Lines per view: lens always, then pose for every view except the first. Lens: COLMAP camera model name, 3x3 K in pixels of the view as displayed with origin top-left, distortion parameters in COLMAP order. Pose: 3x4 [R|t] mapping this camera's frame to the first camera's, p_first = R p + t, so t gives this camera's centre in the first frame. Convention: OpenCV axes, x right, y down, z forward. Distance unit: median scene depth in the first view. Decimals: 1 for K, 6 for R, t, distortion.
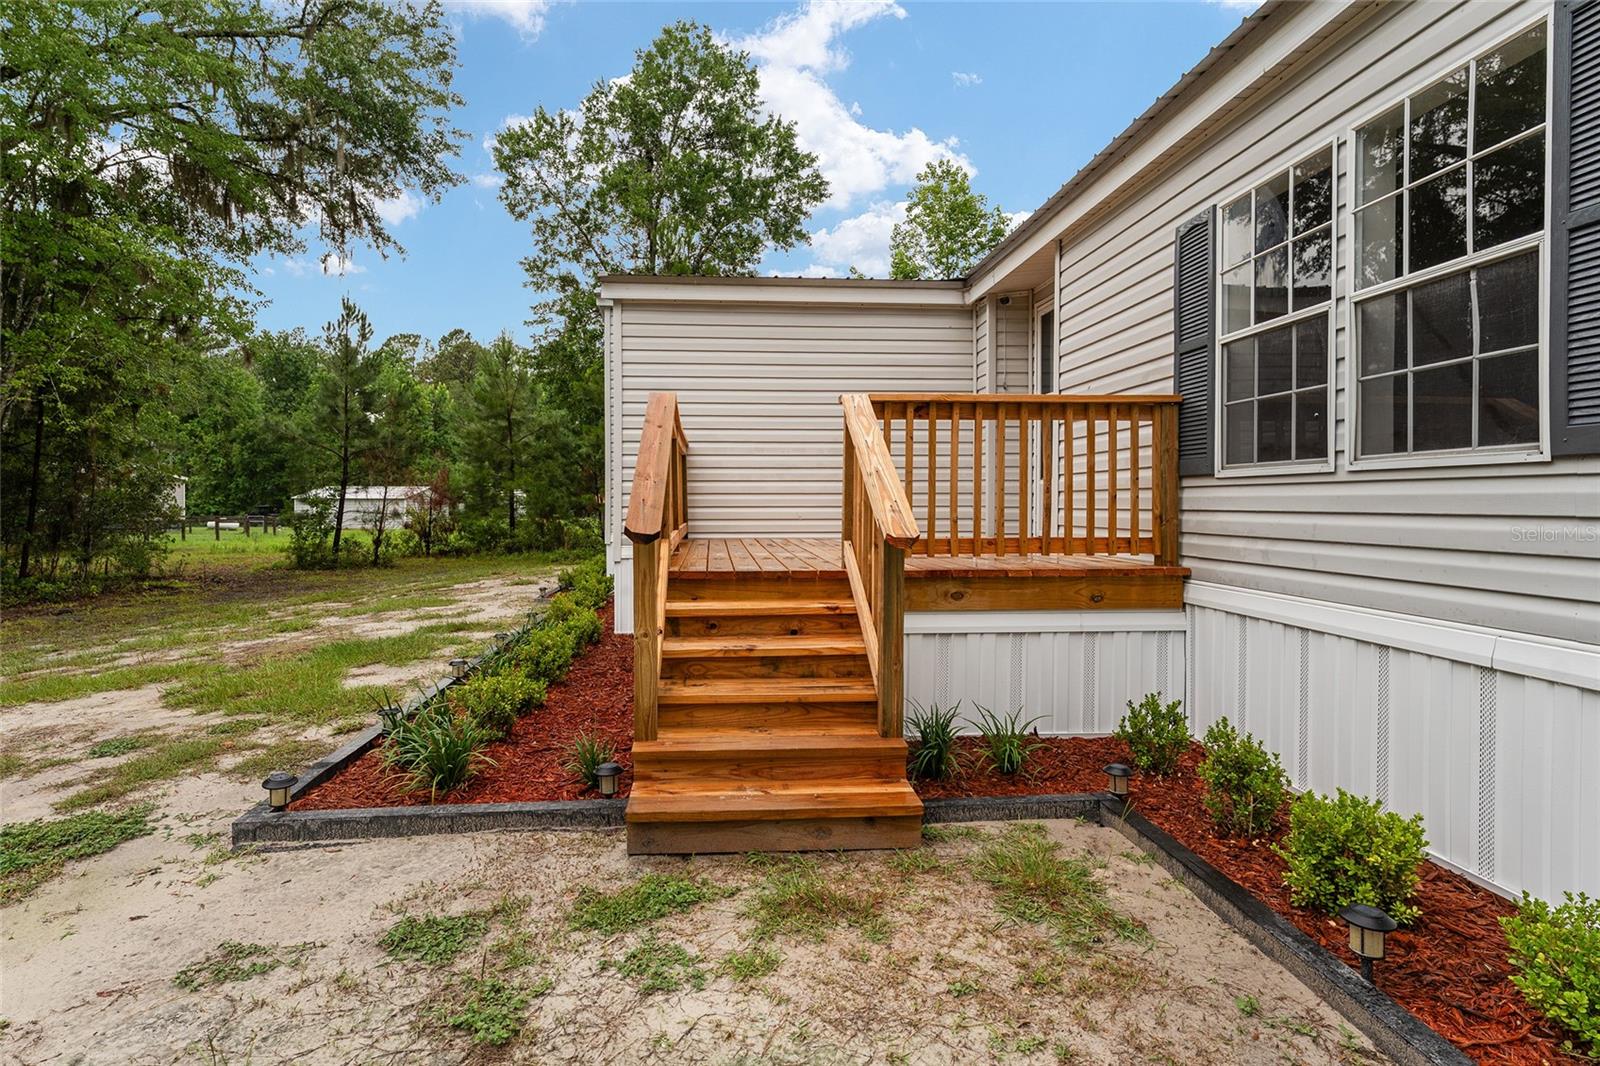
lens RADIAL K [[790.1, 0, 762.1], [0, 790.1, 506.3], [0, 0, 1]] dist [0.000430, 0.000361]
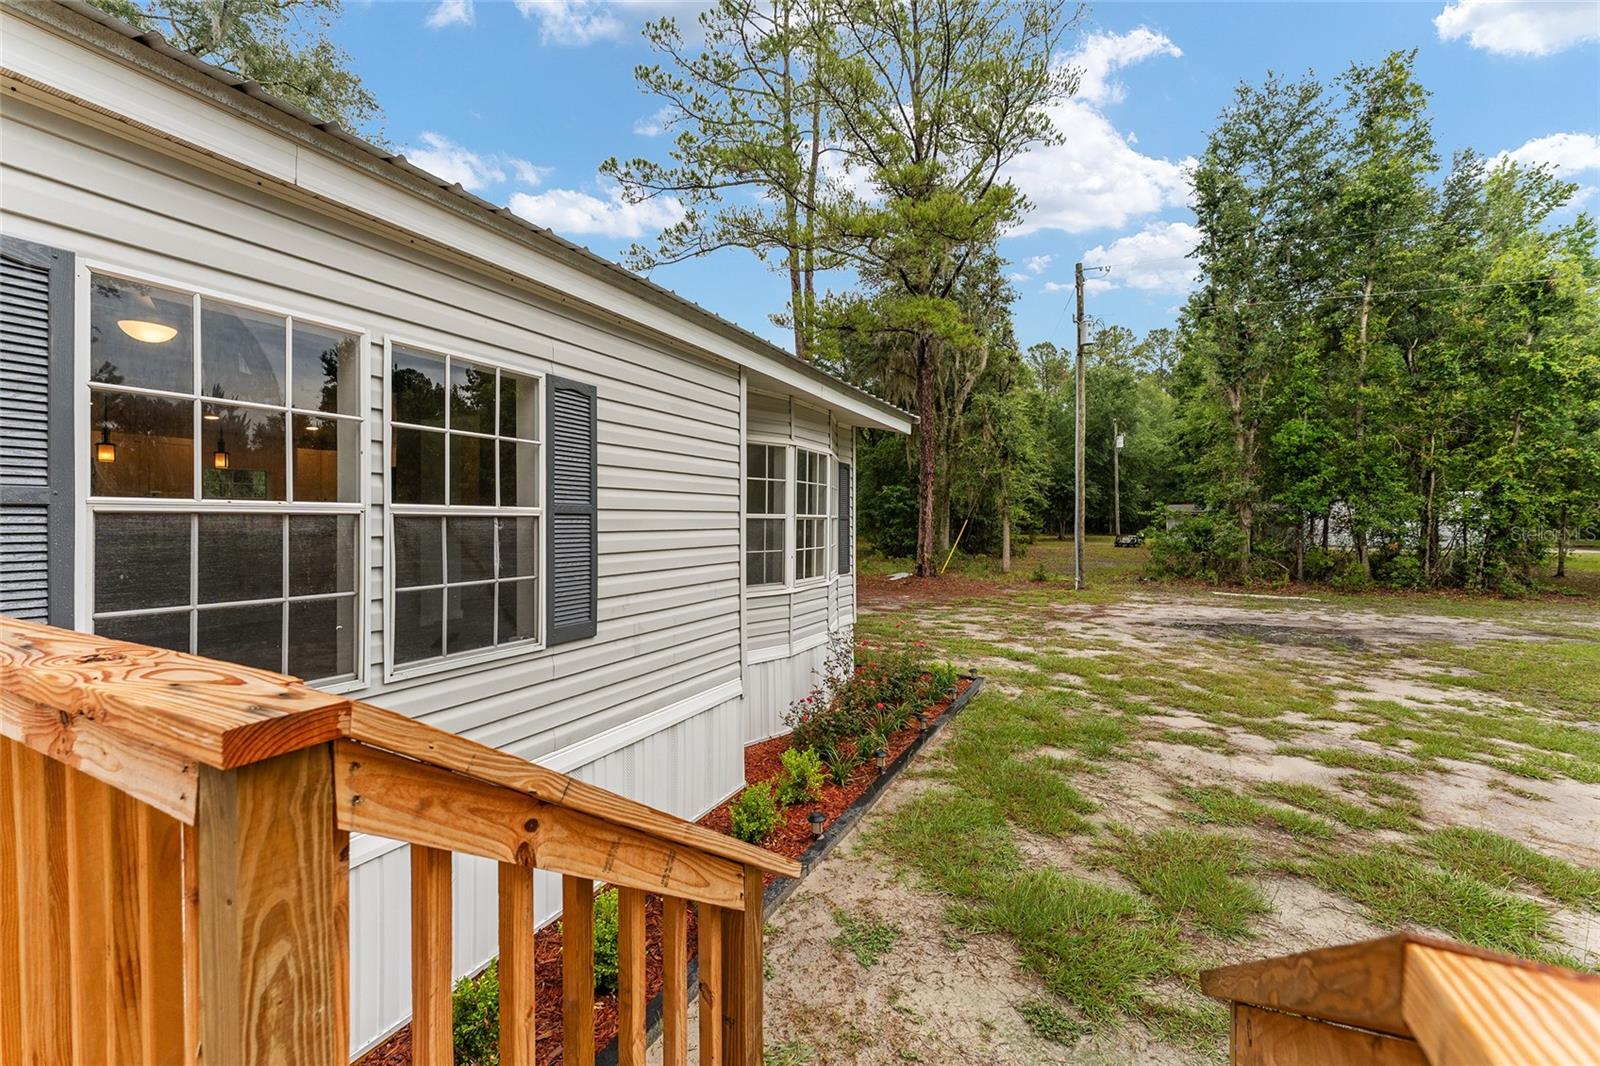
lens RADIAL K [[647.5, 0, 800.7], [0, 647.5, 518.7], [0, 0, 1]] dist [-0.000473, -0.000084]
pose [[-0.863702, 0.004381, 0.503984, -0.084162], [0.004642, 0.999989, -0.000738, -0.181248], [-0.503981, 0.001702, -0.863713, 1.057057]]
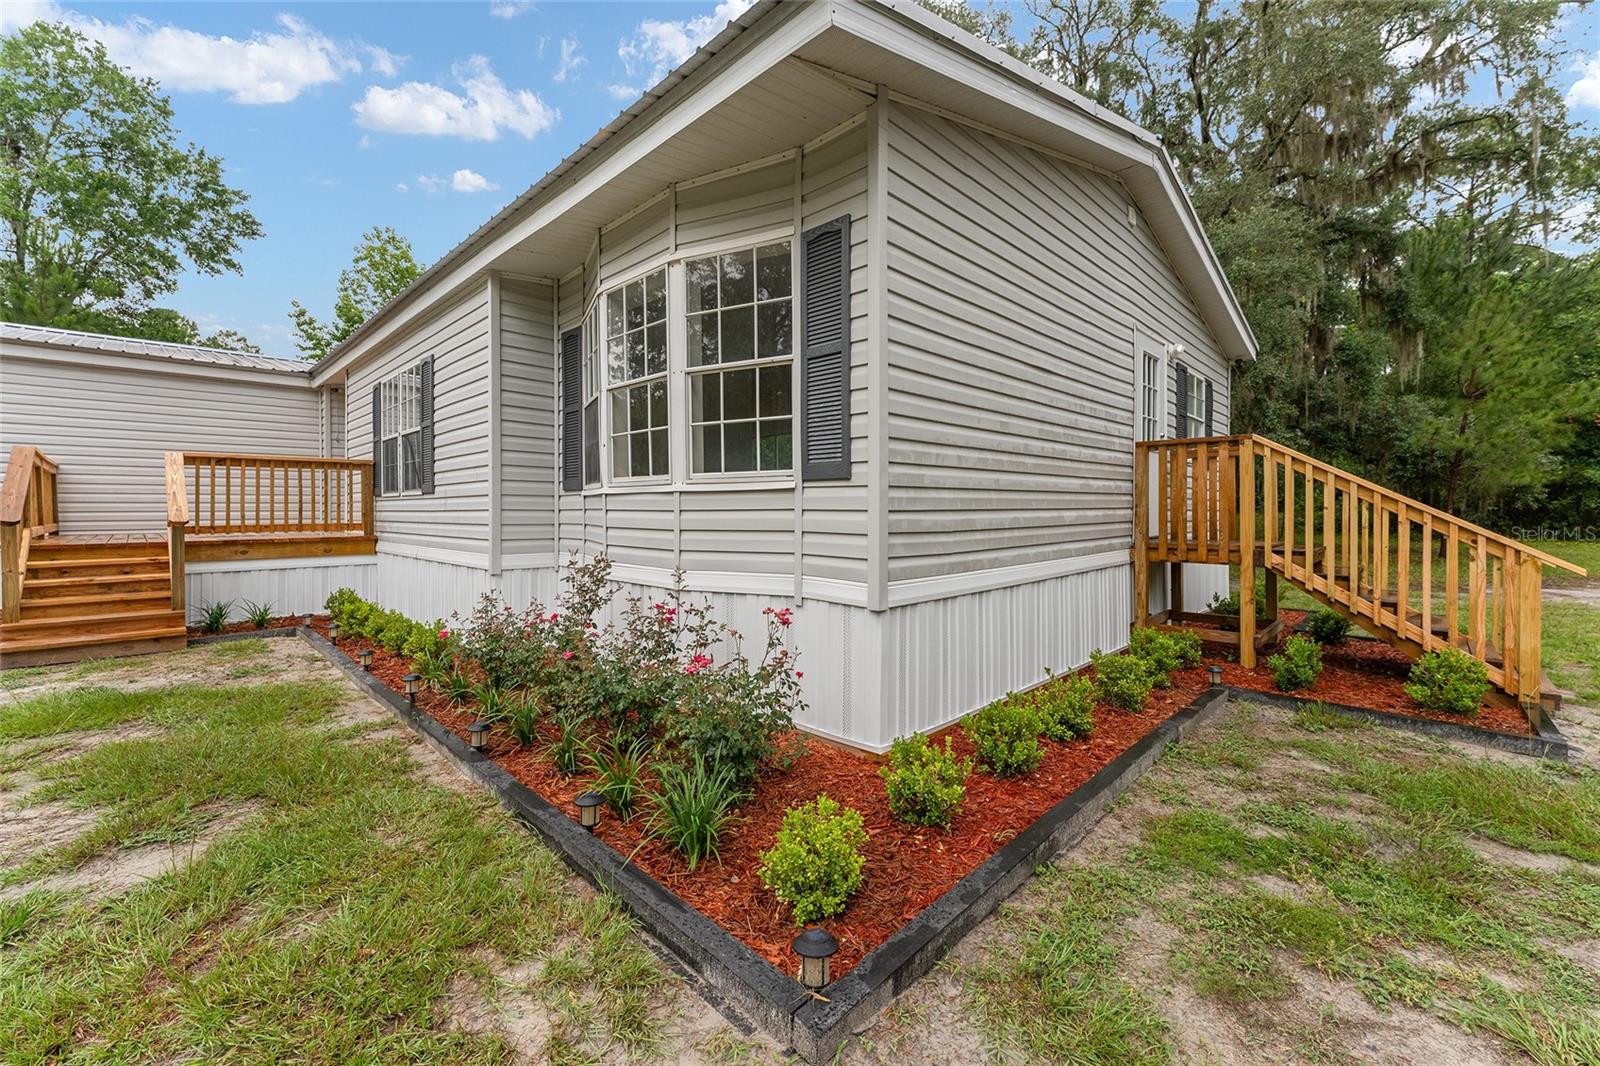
lens RADIAL K [[657.7, 0, 802.5], [0, 657.7, 515.6], [0, 0, 1]] dist [-0.000105, -0.000310]
pose [[0.744216, -0.005670, 0.667915, 0.182636], [0.005005, 0.999983, 0.002912, 0.018554], [-0.667921, 0.001176, 0.744232, -1.227620]]
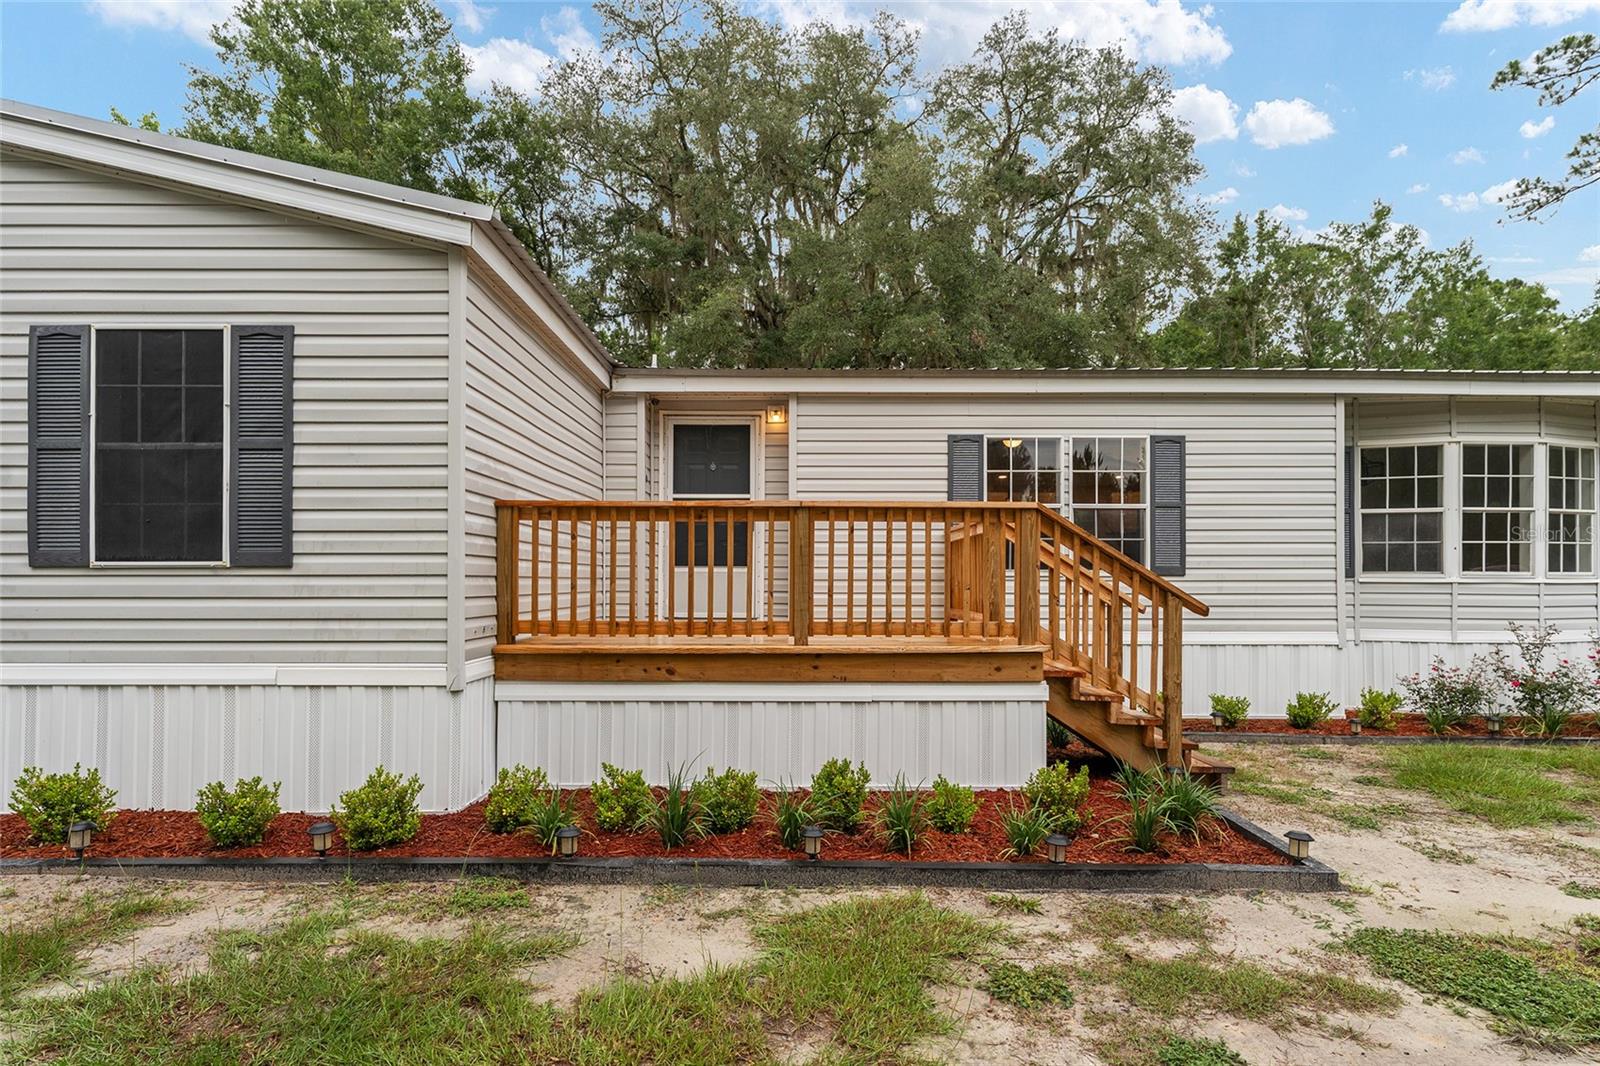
lens RADIAL K [[840.7, 0, 800.6], [0, 840.7, 575.9], [0, 0, 1]] dist [-0.000877, 0.000191]
pose [[0.055527, 0.012093, 0.998384, -1.402217], [0.002886, 0.999921, -0.012273, -0.011248], [-0.998453, 0.003563, 0.055488, 1.244379]]
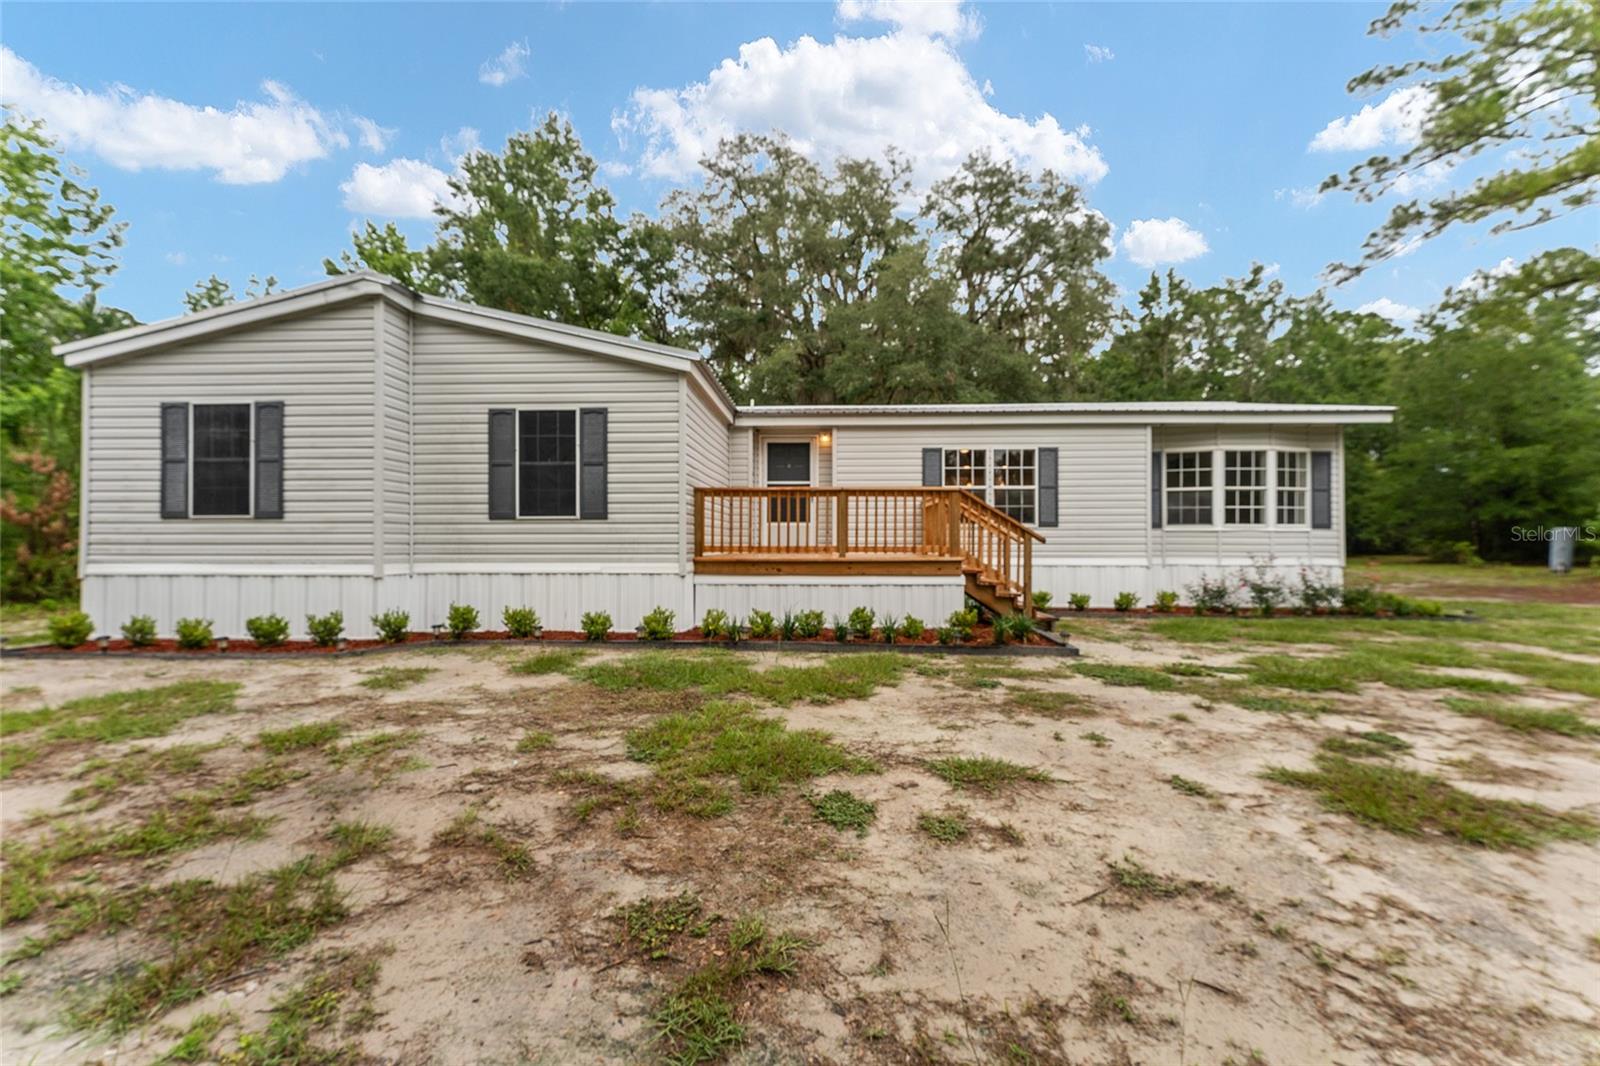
lens RADIAL K [[641.0, 0, 800.0], [0, 641.0, 533.0], [0, 0, 1]] dist [0.001896, -0.000392]
pose [[0.104541, 0.021114, 0.994296, -2.106379], [0.003567, 0.999760, -0.021605, 0.044112], [-0.994514, 0.005805, 0.104441, 1.237740]]
